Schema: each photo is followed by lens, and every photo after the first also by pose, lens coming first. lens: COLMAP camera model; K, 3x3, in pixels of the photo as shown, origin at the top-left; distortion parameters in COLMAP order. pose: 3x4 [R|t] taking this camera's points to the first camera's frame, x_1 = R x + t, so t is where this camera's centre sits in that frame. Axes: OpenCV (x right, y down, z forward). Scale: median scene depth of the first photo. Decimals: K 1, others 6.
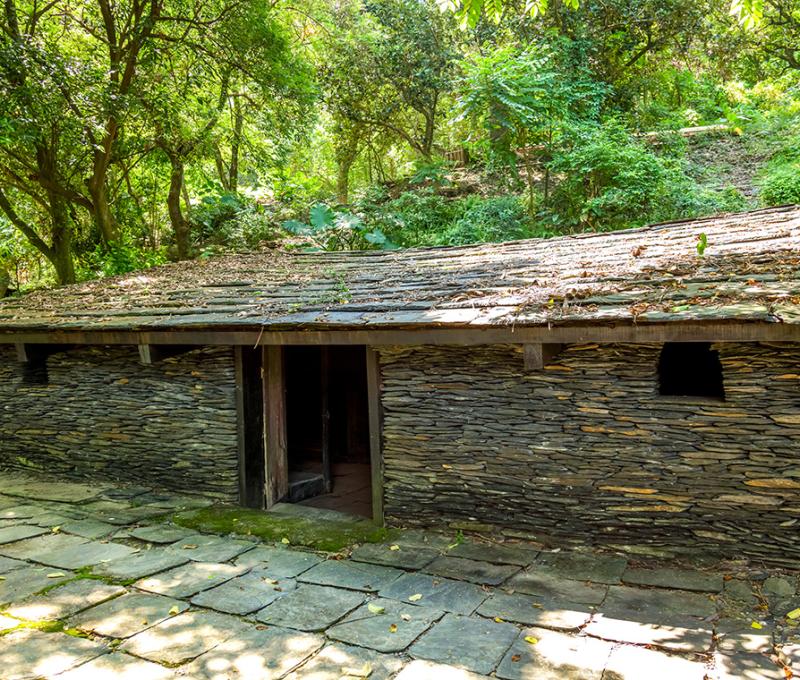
lens RADIAL K [[620.2, 0, 400.0], [0, 620.2, 340.0], [0, 0, 1]] dist [-0.000341, 0.003372]
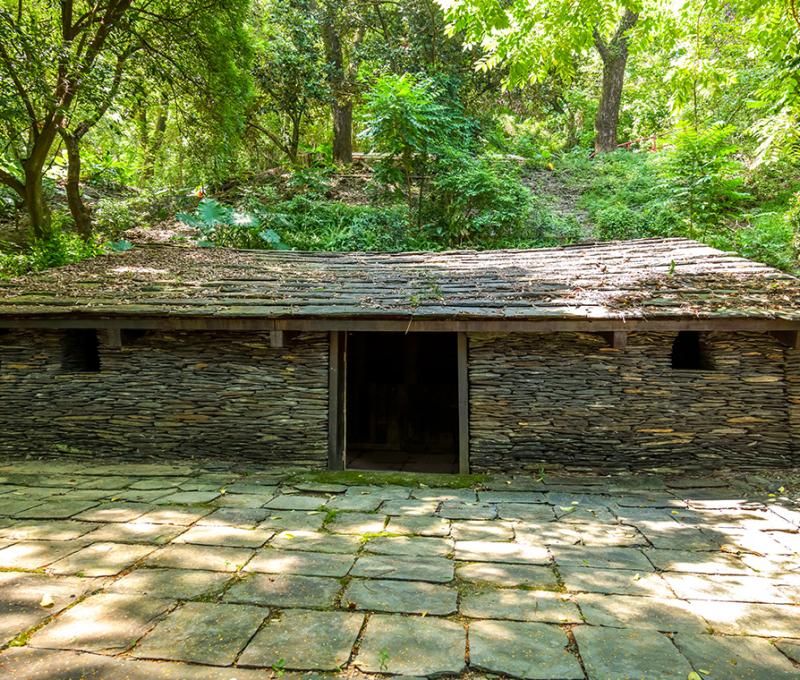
lens RADIAL K [[620.2, 0, 400.0], [0, 620.2, 340.0], [0, 0, 1]] dist [-0.000341, 0.003372]
pose [[0.941782, 0.008596, 0.336114, -0.600529], [-0.008388, 0.999963, -0.002073, 0.026133], [-0.336119, -0.000867, 0.941819, -0.167572]]
